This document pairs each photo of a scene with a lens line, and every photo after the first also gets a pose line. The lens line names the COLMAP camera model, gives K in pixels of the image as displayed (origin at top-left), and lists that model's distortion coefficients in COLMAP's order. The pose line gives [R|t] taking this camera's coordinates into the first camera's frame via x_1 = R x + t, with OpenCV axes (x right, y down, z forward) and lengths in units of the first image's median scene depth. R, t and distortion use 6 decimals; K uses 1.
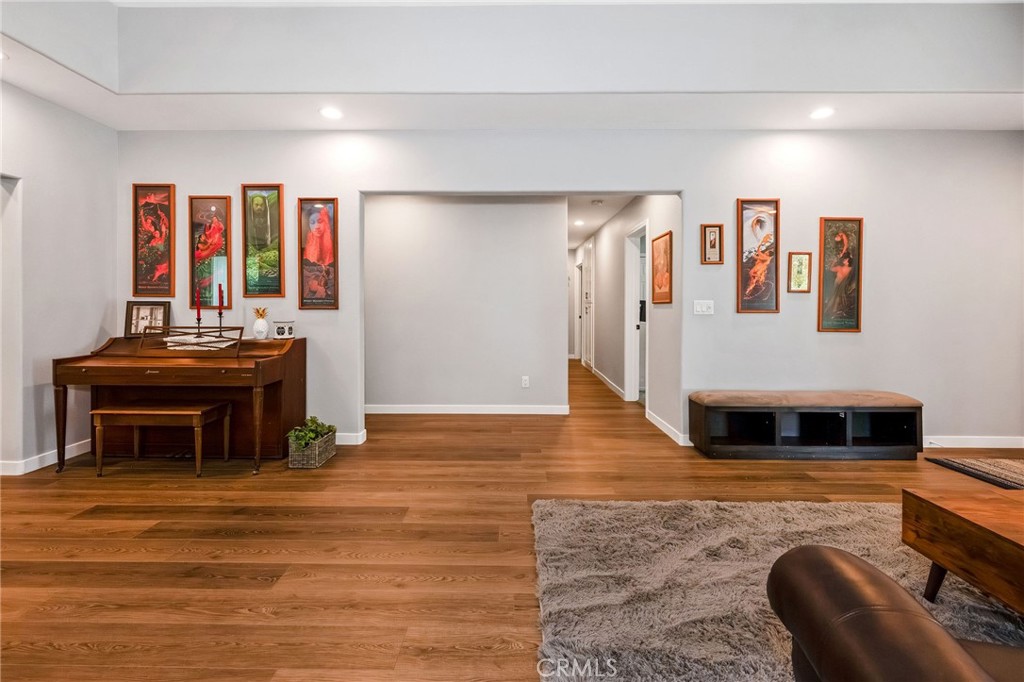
lens RADIAL K [[409.5, 0, 511.6], [0, 409.5, 309.6], [0, 0, 1]] dist [0.001322, -0.000001]
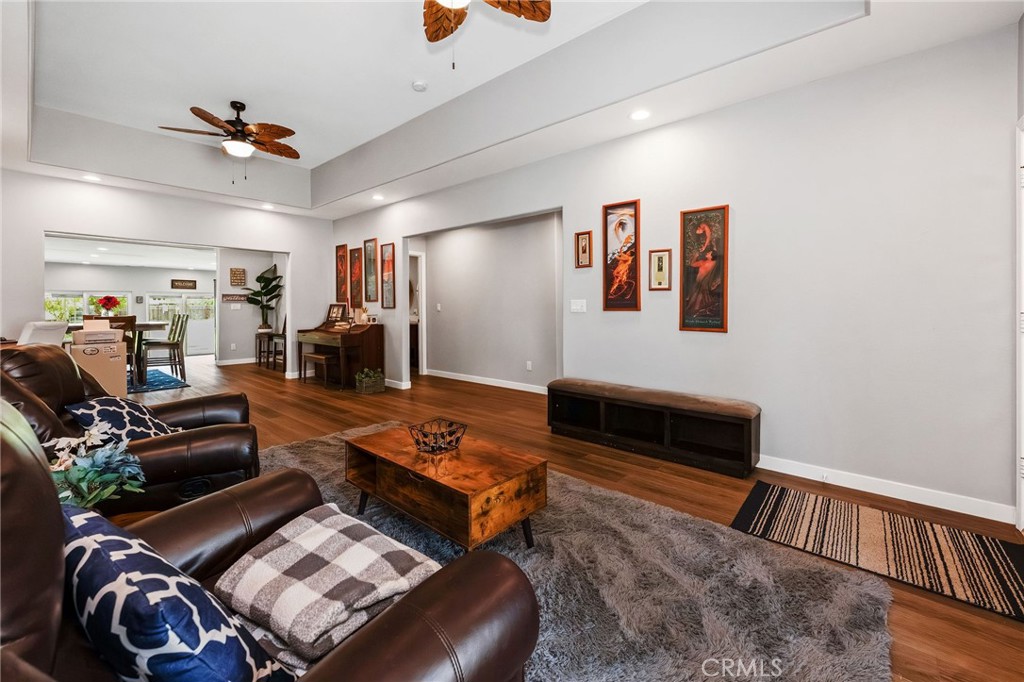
lens RADIAL K [[409.5, 0, 515.5], [0, 409.5, 312.5], [0, 0, 1]] dist [0.001322, -0.000001]
pose [[0.769887, 0.005362, -0.638158, 1.066591], [0.001344, 0.999949, 0.010023, 0.001551], [0.638179, -0.008574, 0.769840, 0.015496]]
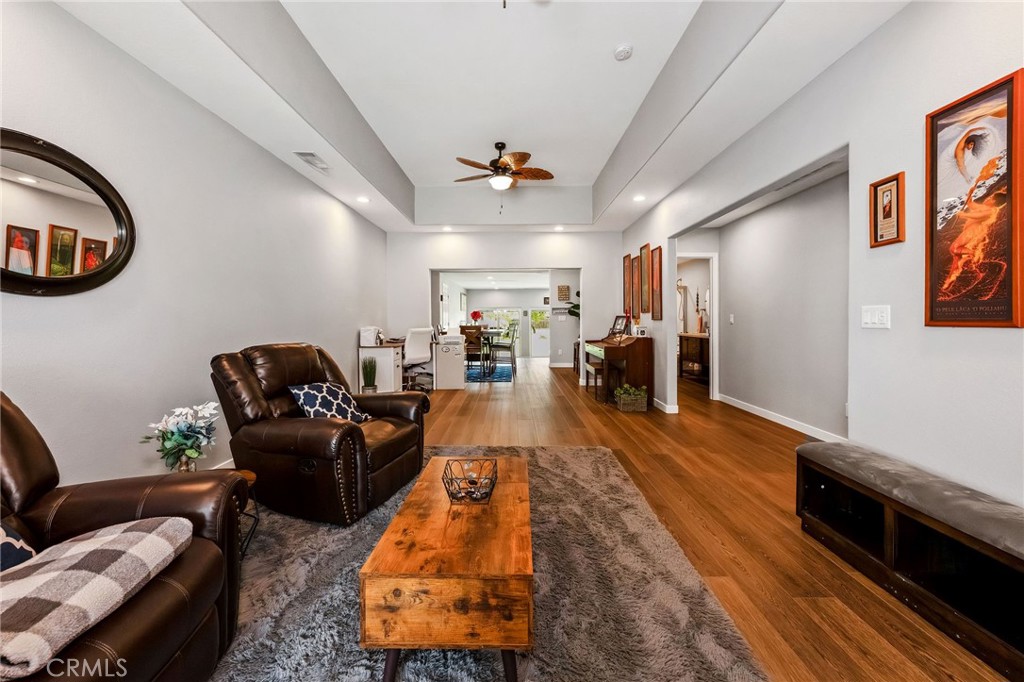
lens RADIAL K [[409.5, 0, 519.6], [0, 409.5, 324.9], [0, 0, 1]] dist [0.001322, -0.000001]
pose [[0.033134, 0.012578, -0.999372, 1.078094], [0.000078, 0.999921, 0.012588, -0.000818], [0.999451, -0.000495, 0.033130, 0.444731]]
